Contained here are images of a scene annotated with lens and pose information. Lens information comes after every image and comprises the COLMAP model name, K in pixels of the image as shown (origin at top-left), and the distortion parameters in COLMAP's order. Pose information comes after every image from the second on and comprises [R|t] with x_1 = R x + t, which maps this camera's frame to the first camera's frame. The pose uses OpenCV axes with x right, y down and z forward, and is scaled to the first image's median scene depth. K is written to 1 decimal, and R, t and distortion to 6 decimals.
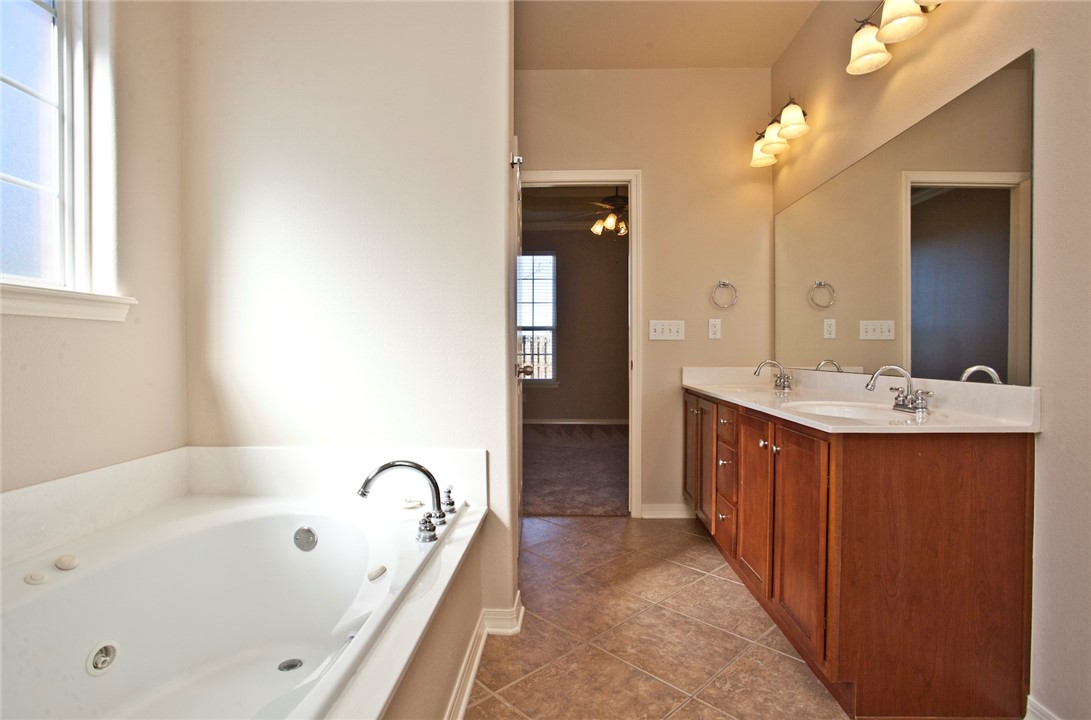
lens RADIAL K [[522.1, 0, 545.5], [0, 522.1, 360.0], [0, 0, 1]] dist [-0.035823, 0.001073]
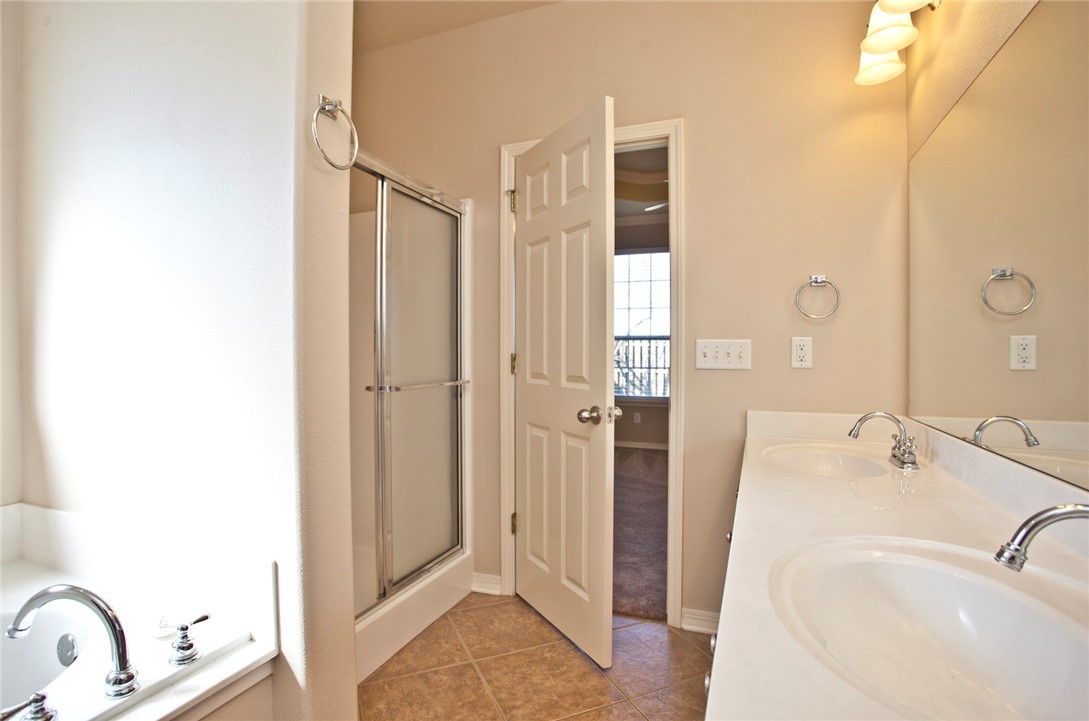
lens RADIAL K [[521.2, 0, 544.5], [0, 521.2, 360.5], [0, 0, 1]] dist [-0.035823, 0.001073]
pose [[0.941147, 0.007848, -0.337906, 0.243565], [-0.009225, 0.999954, -0.002467, -0.045518], [0.337872, 0.005439, 0.941176, 0.302696]]
